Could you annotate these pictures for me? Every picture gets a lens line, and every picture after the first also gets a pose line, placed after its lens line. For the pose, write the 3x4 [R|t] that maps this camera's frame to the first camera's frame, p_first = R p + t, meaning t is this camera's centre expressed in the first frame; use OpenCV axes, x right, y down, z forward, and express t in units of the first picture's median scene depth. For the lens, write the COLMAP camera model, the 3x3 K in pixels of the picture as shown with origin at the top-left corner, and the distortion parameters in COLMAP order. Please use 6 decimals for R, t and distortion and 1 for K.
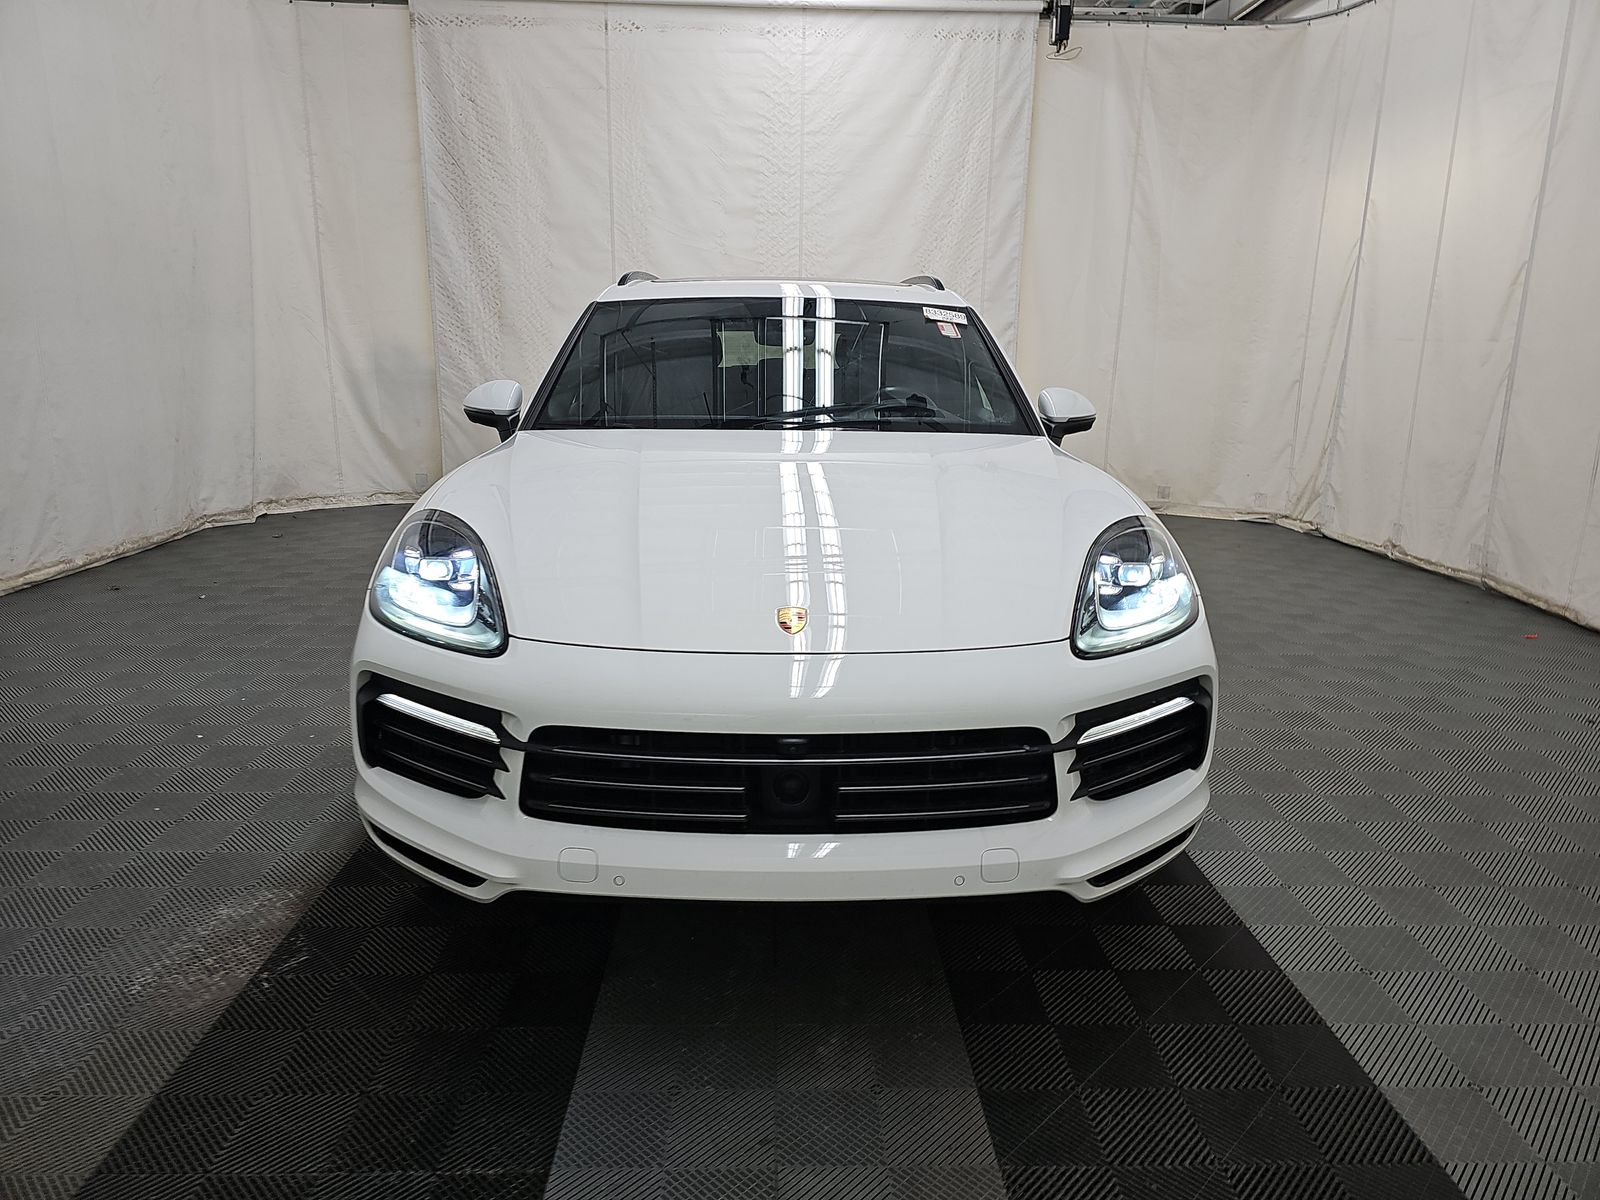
lens RADIAL K [[1049.0, 0, 798.8], [0, 1049.0, 591.8], [0, 0, 1]] dist [0.039261, -0.036087]
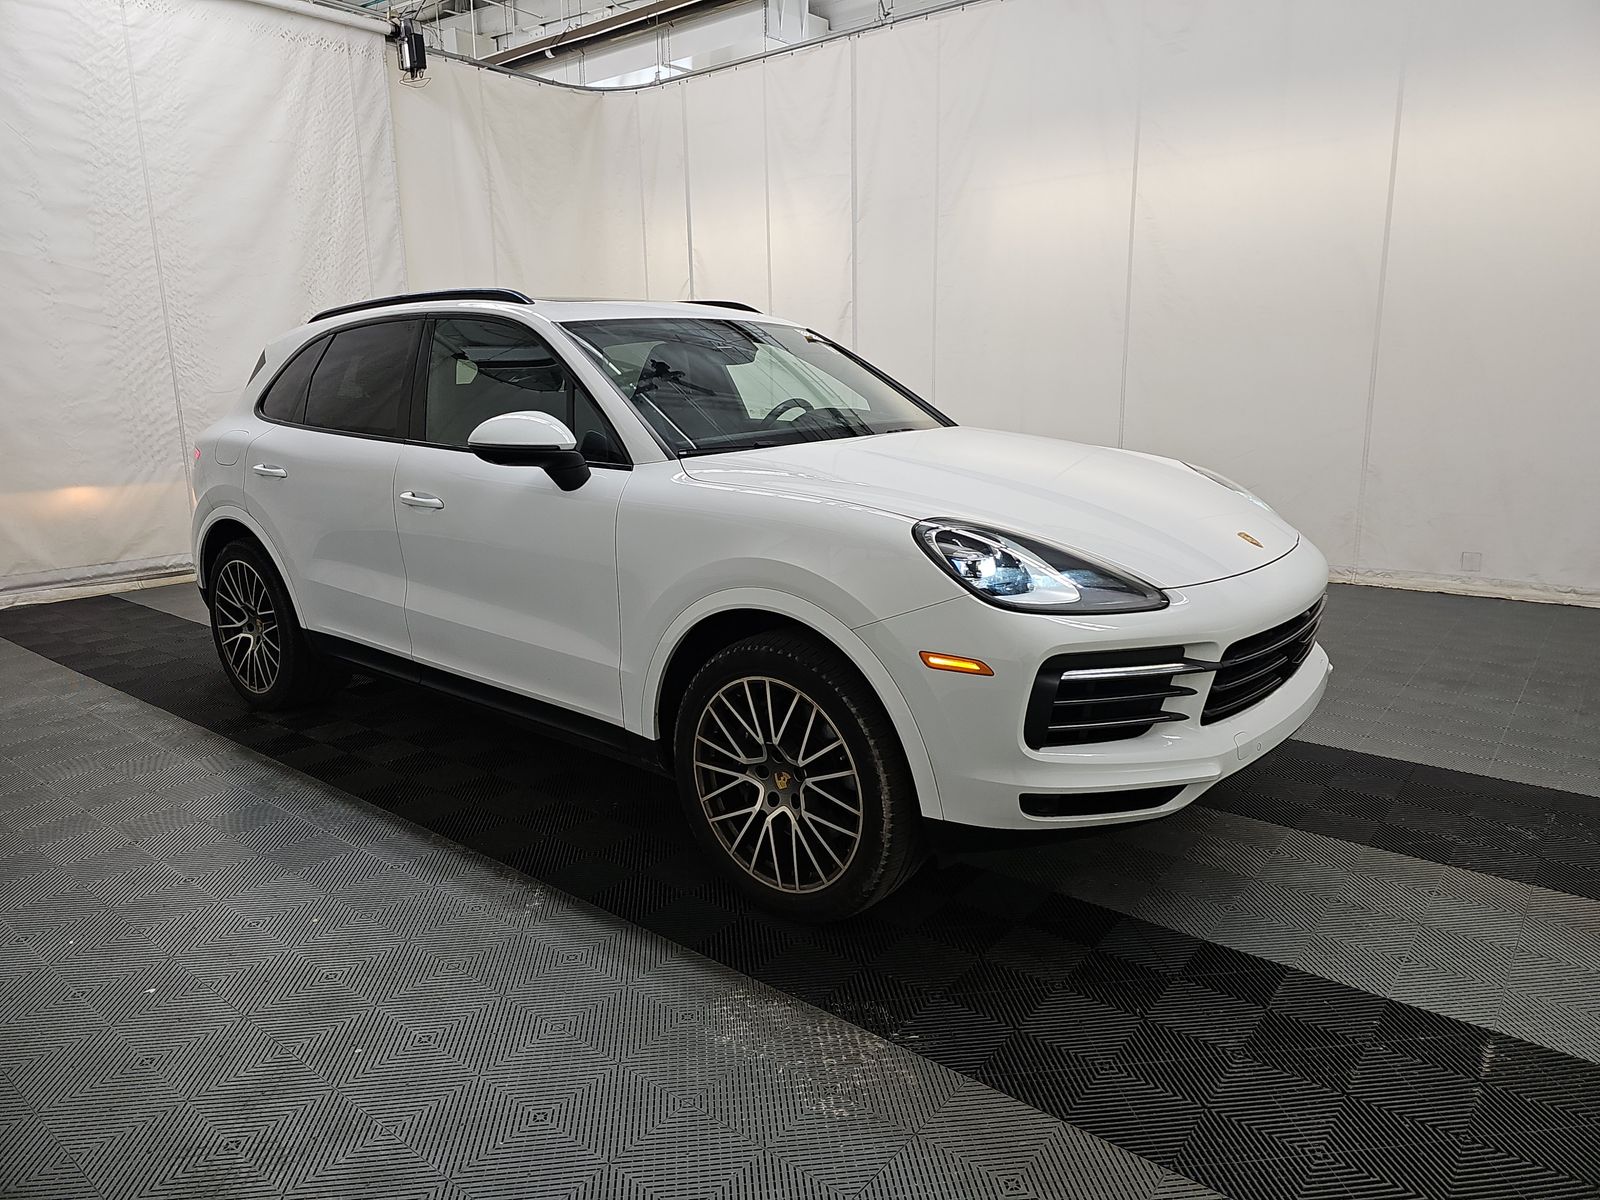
lens RADIAL K [[1049.0, 0, 798.8], [0, 1049.0, 591.8], [0, 0, 1]] dist [0.039261, -0.036087]
pose [[0.648865, -0.180810, 0.739108, -0.338368], [0.200806, 0.977612, 0.062867, -0.026978], [-0.733928, 0.107625, 0.670646, 0.114624]]
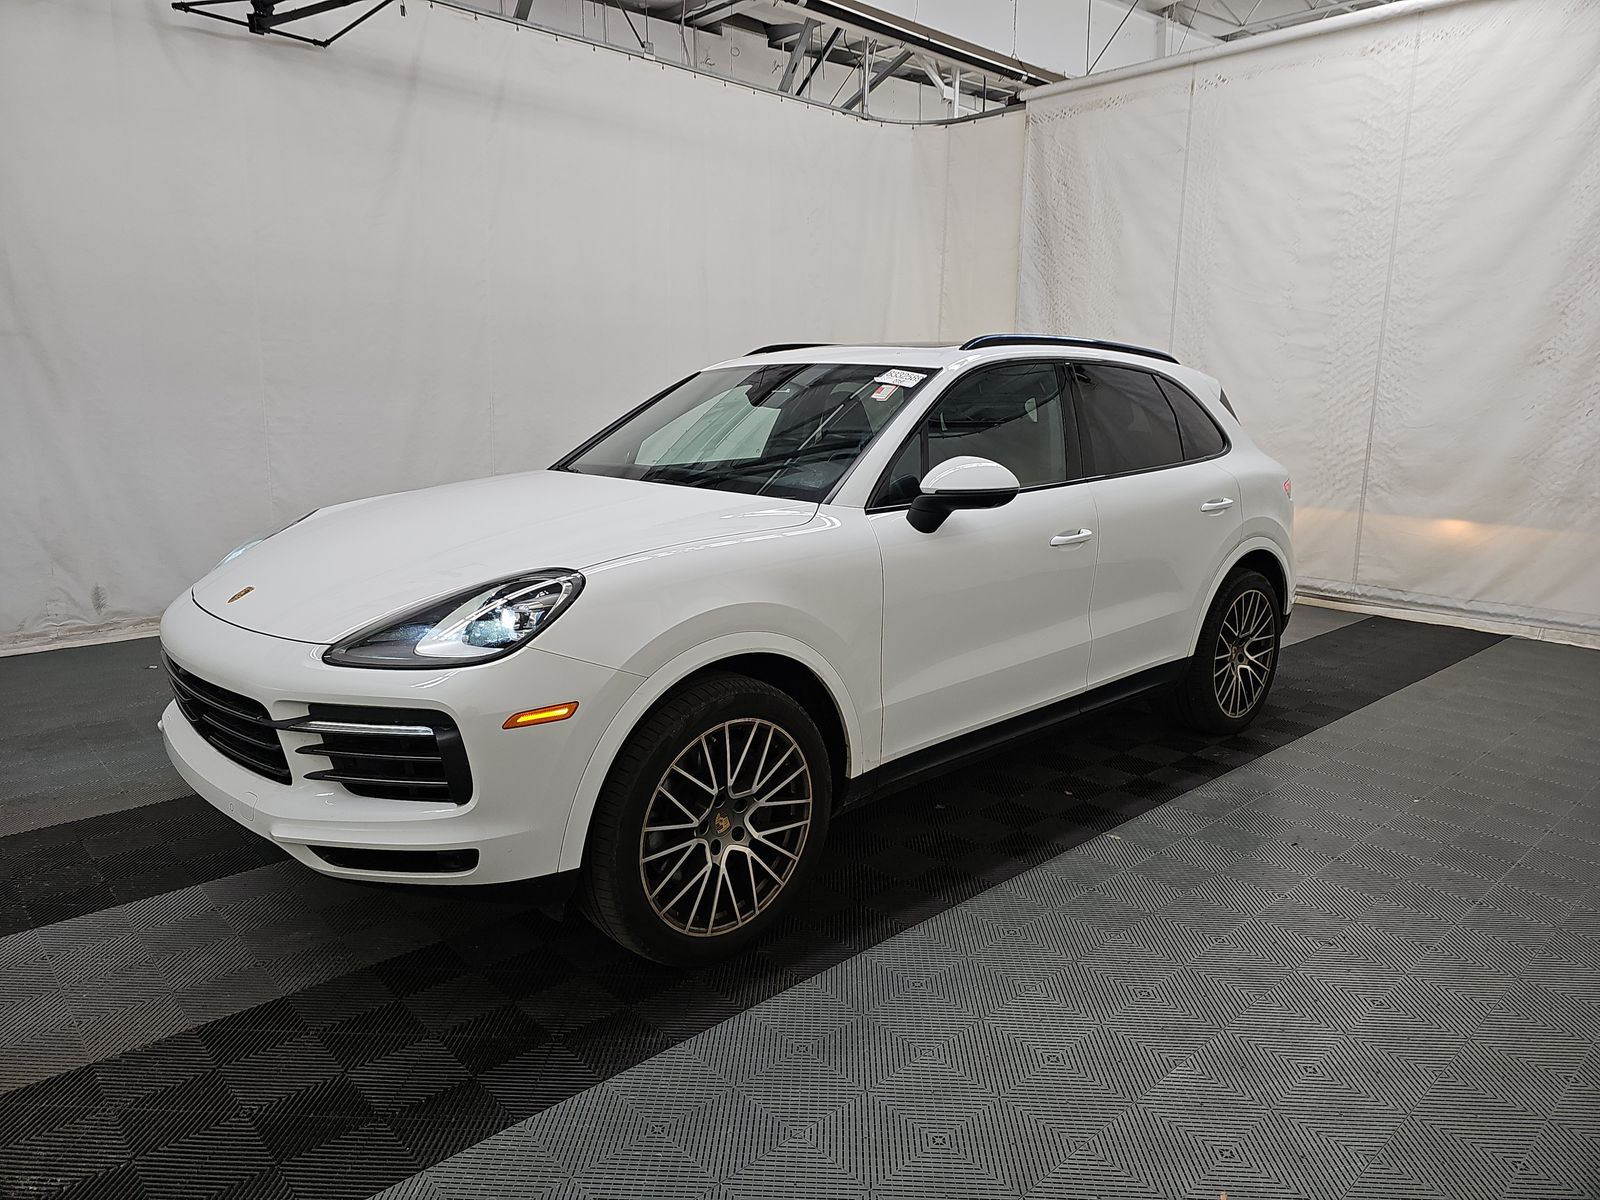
lens RADIAL K [[1049.0, 0, 798.8], [0, 1049.0, 591.8], [0, 0, 1]] dist [0.039261, -0.036087]
pose [[0.660039, 0.131276, -0.739672, 0.351464], [-0.176268, 0.984189, 0.017382, -0.030769], [0.730259, 0.118908, 0.672743, 0.134582]]
